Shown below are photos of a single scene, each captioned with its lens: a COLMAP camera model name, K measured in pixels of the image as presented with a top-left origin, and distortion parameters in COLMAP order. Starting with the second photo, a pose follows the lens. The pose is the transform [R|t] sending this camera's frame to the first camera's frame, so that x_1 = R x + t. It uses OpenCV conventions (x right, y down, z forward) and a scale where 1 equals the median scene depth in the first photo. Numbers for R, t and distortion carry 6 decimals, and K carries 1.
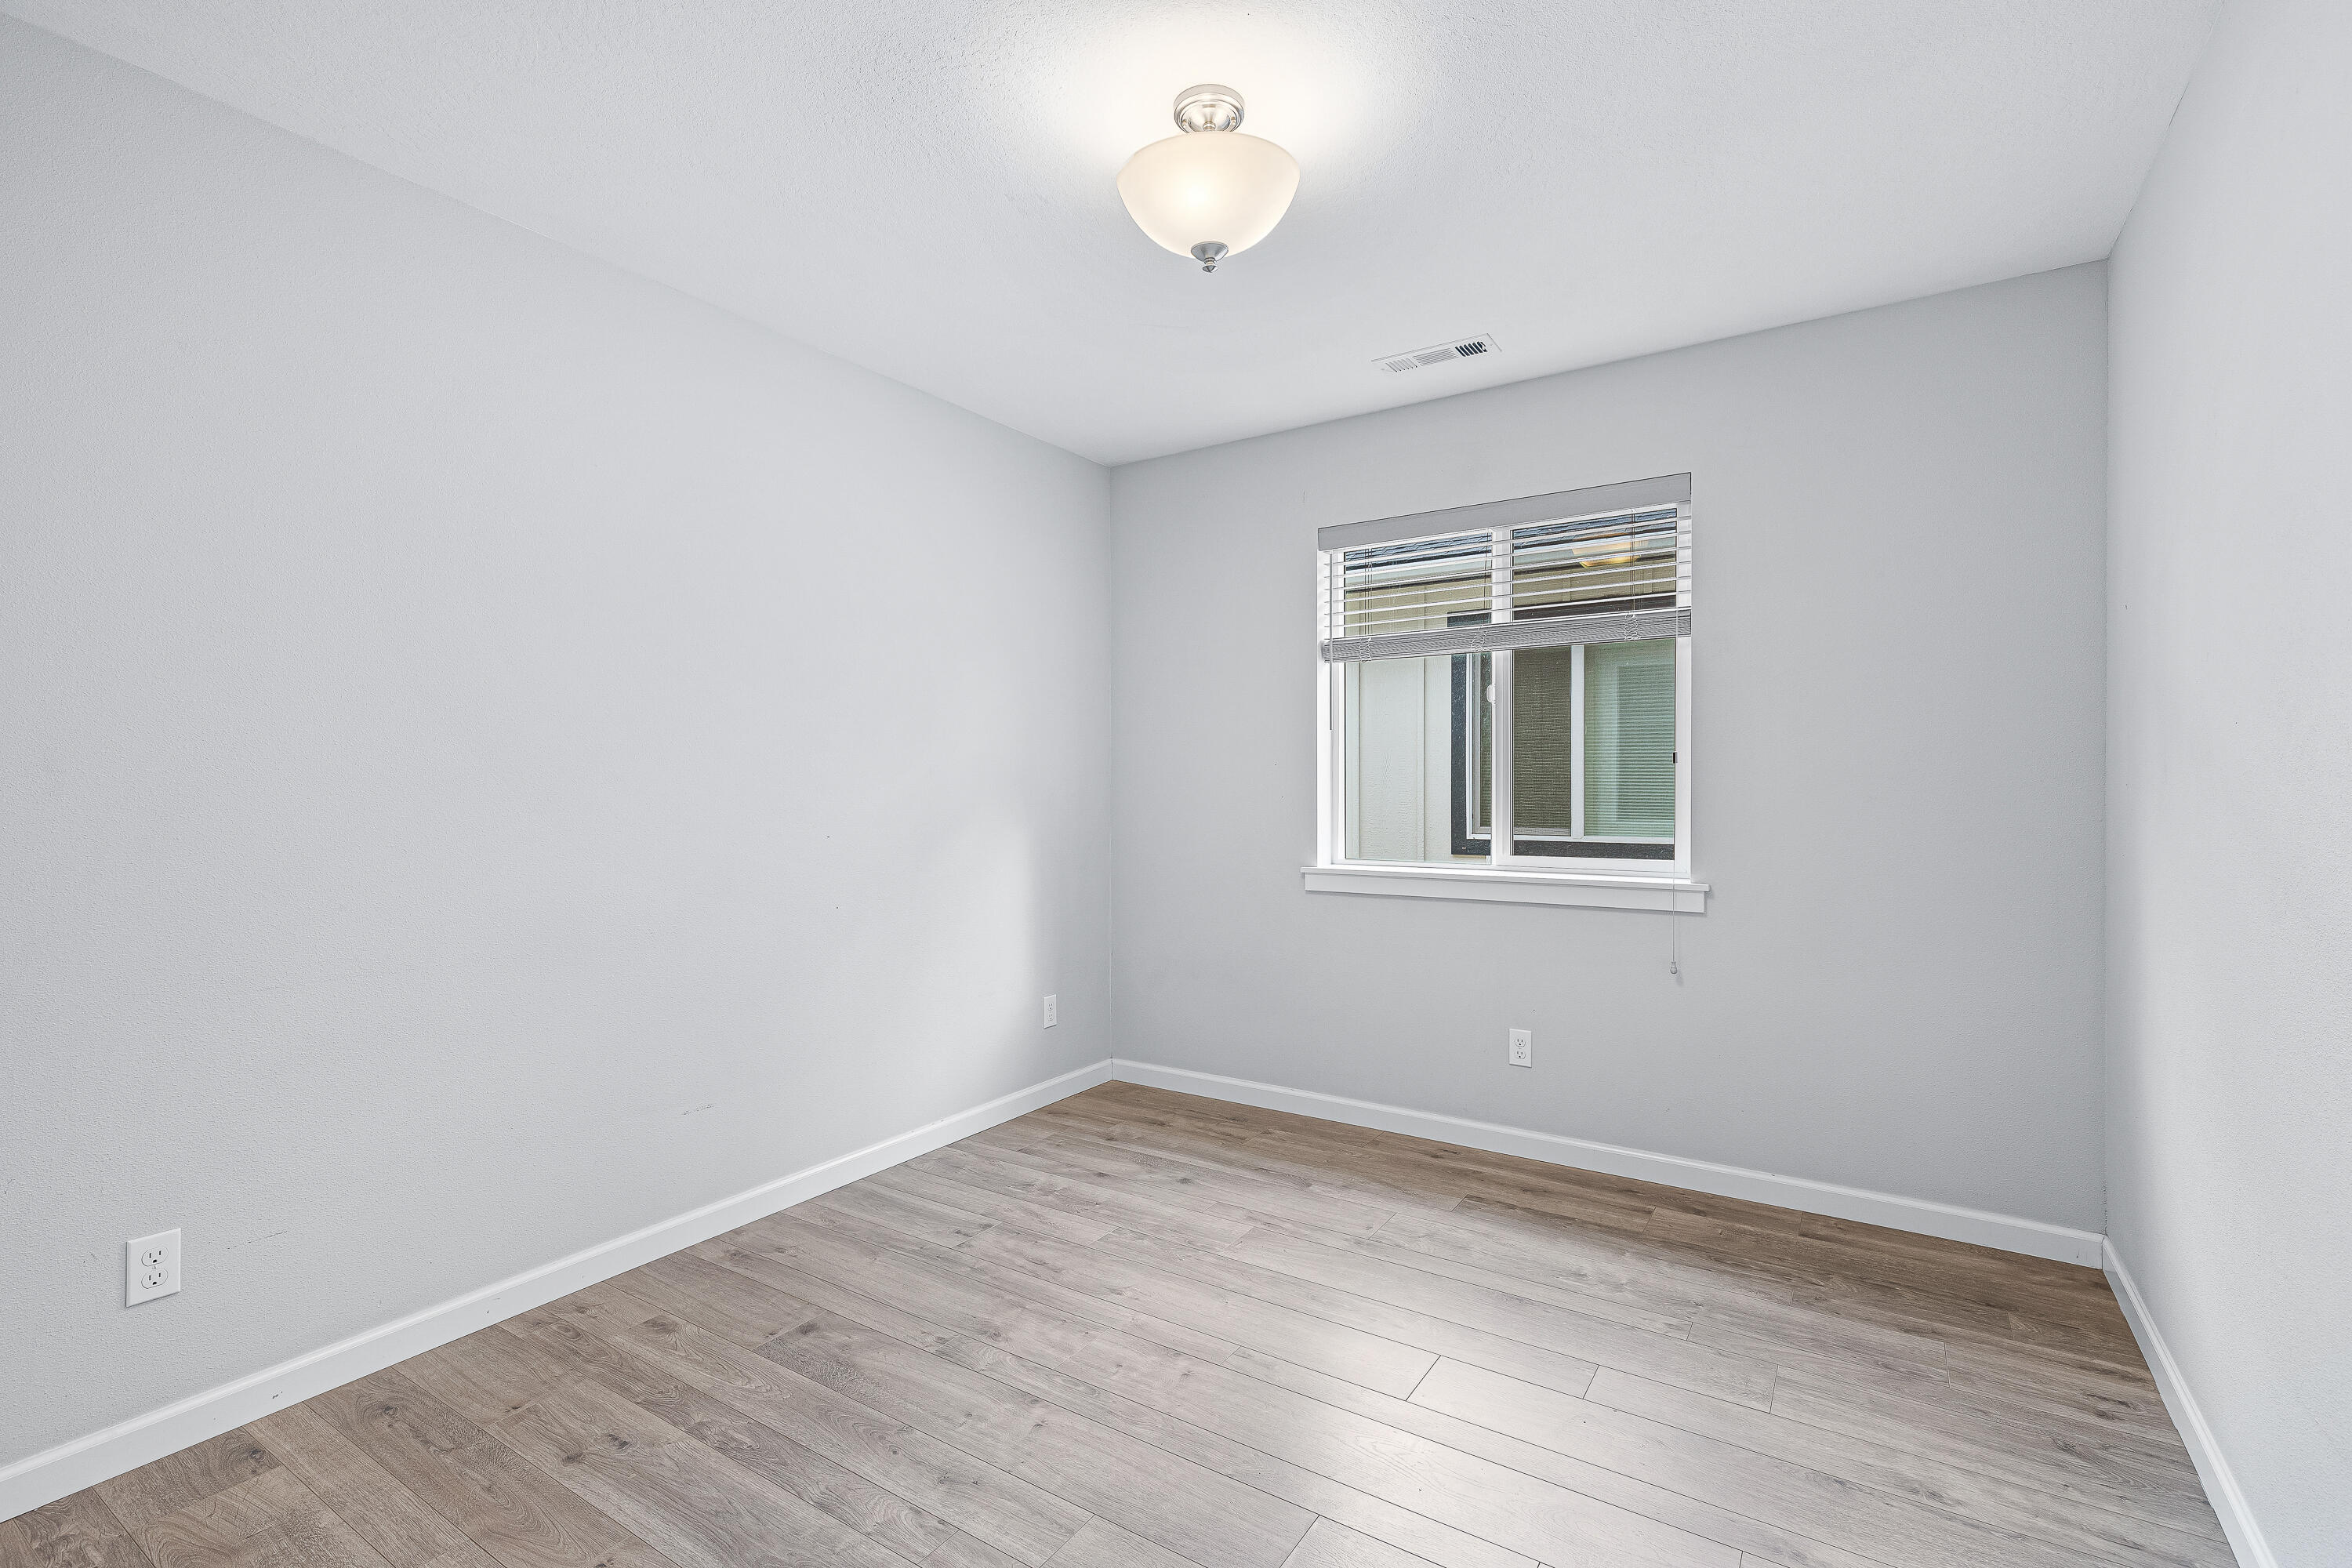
lens RADIAL K [[1063.6, 0, 1180.1], [0, 1063.6, 786.4], [0, 0, 1]] dist [0.010801, 0.000247]
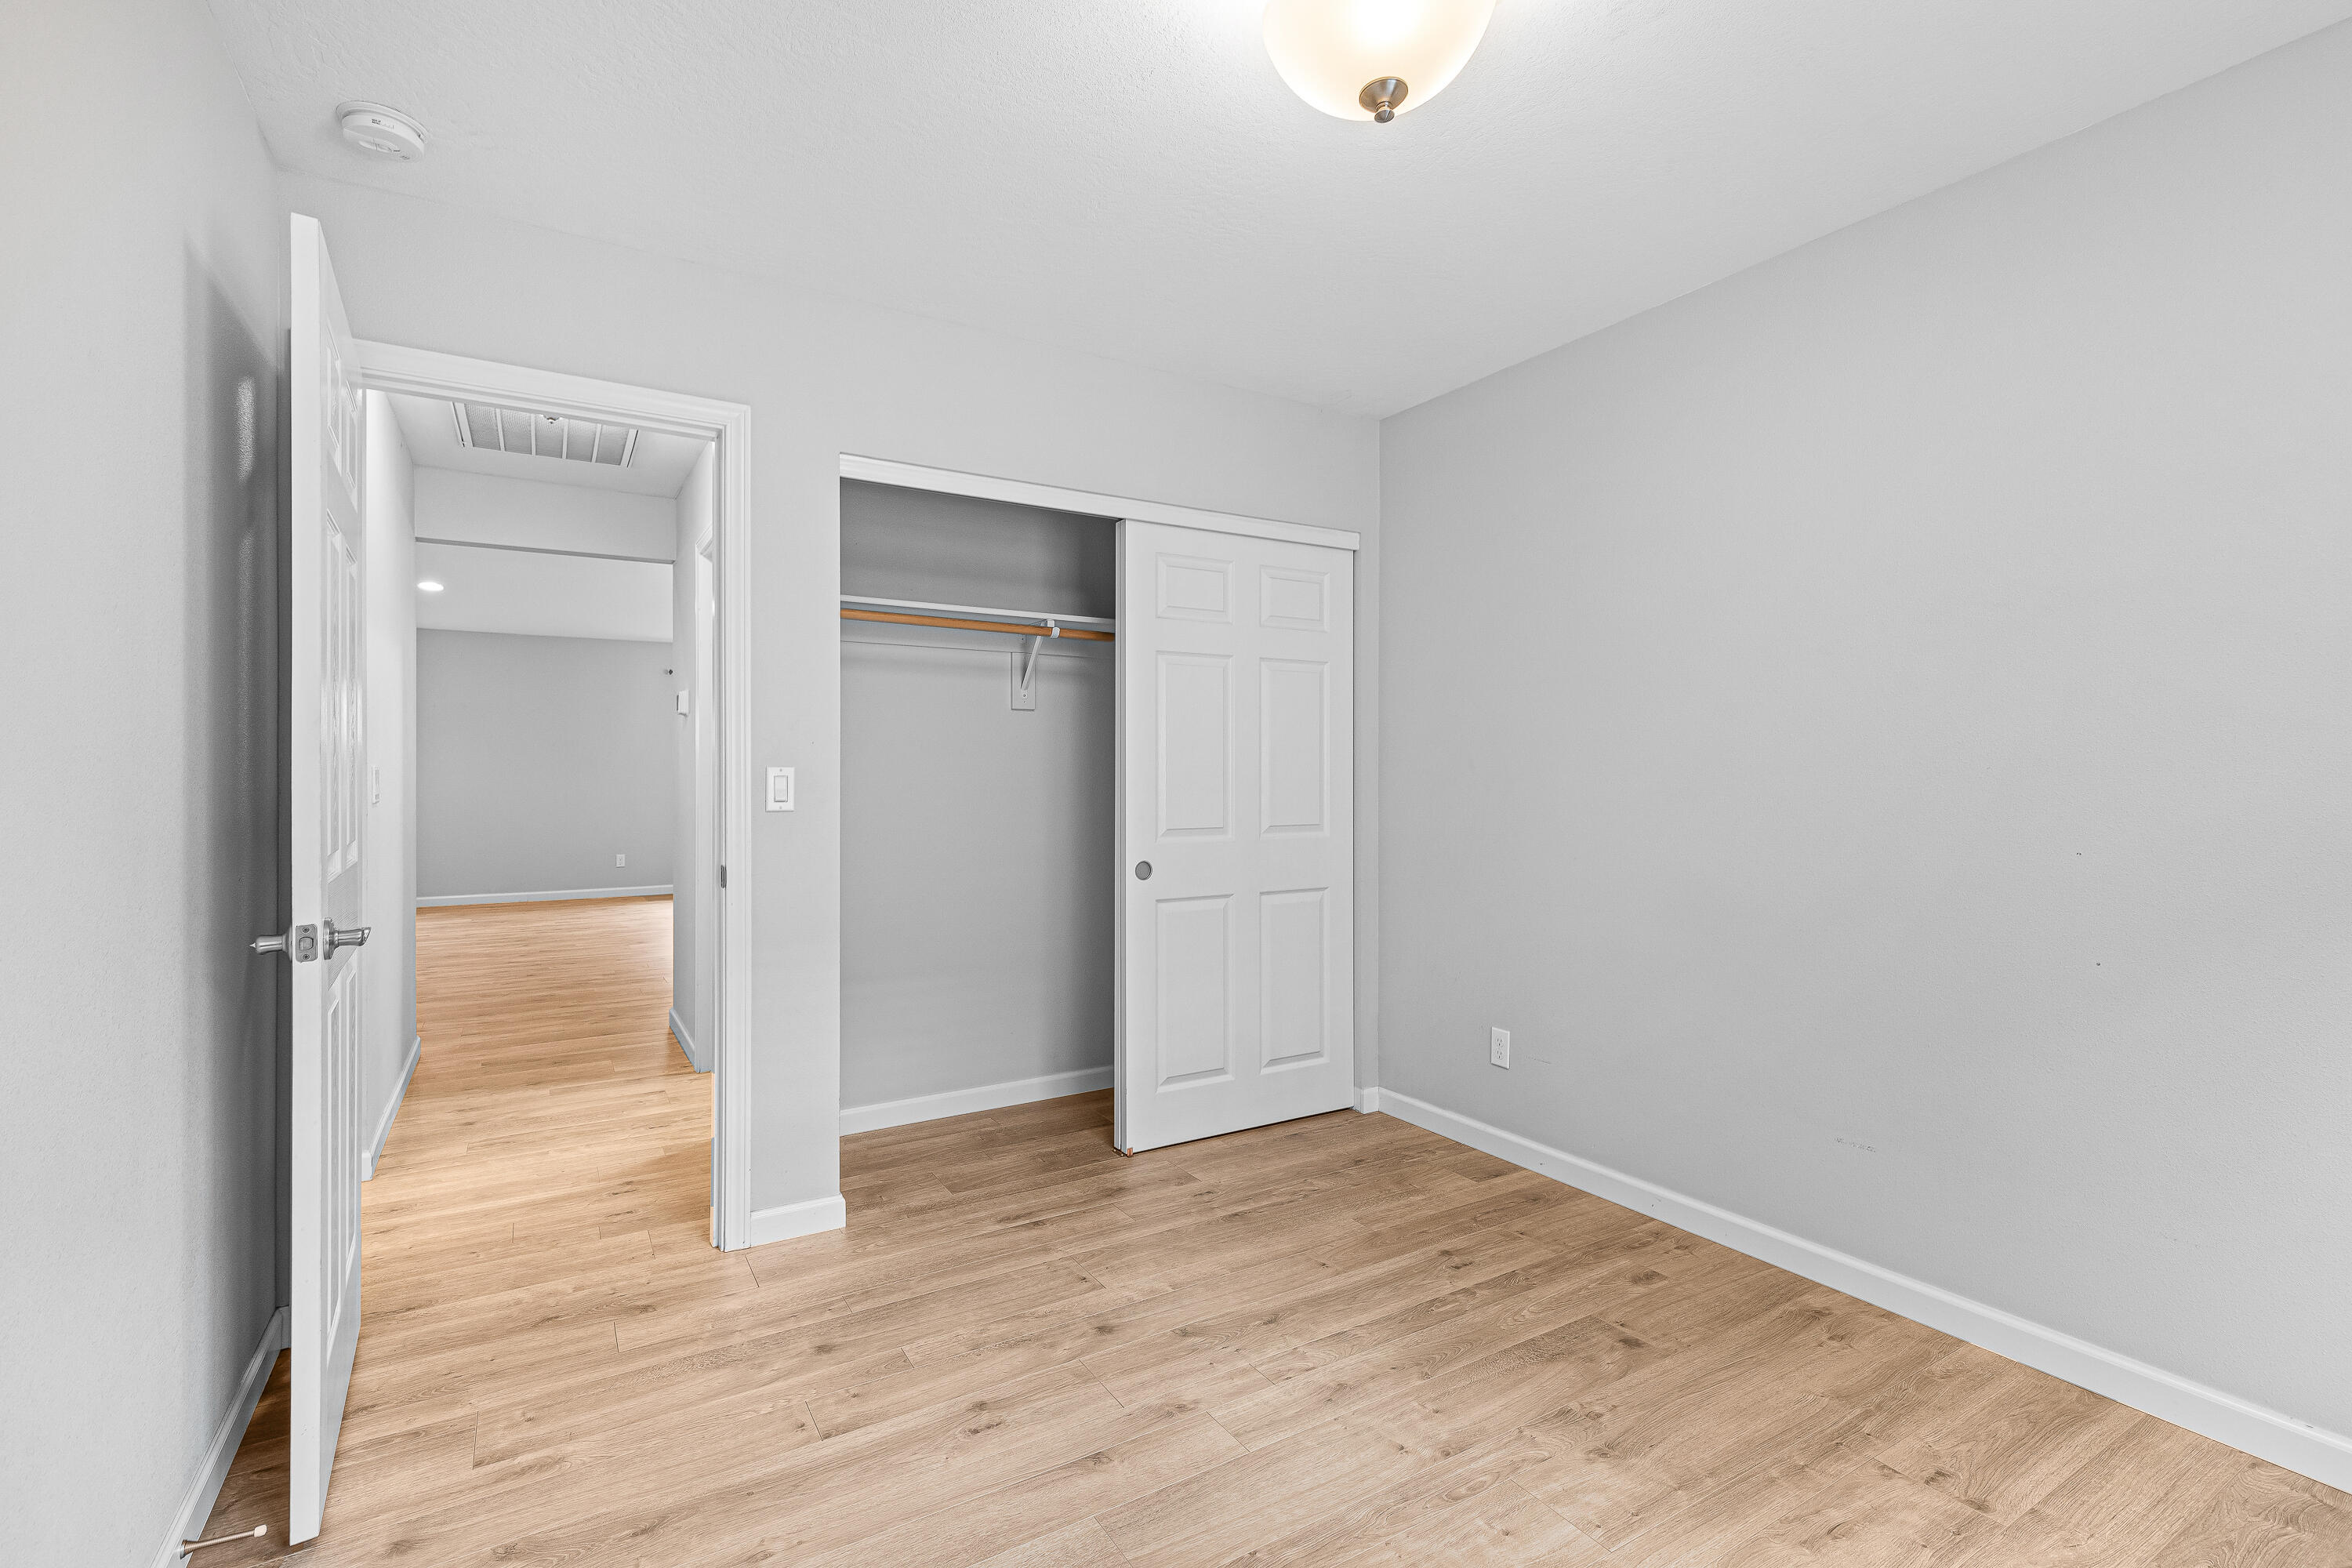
lens RADIAL K [[1063.6, 0, 1180.1], [0, 1063.6, 786.4], [0, 0, 1]] dist [0.010801, 0.000247]
pose [[-0.417413, 0.020415, -0.908487, 0.716635], [-0.001183, 0.999735, 0.023009, -0.016432], [0.908716, 0.010679, -0.417278, 1.070832]]
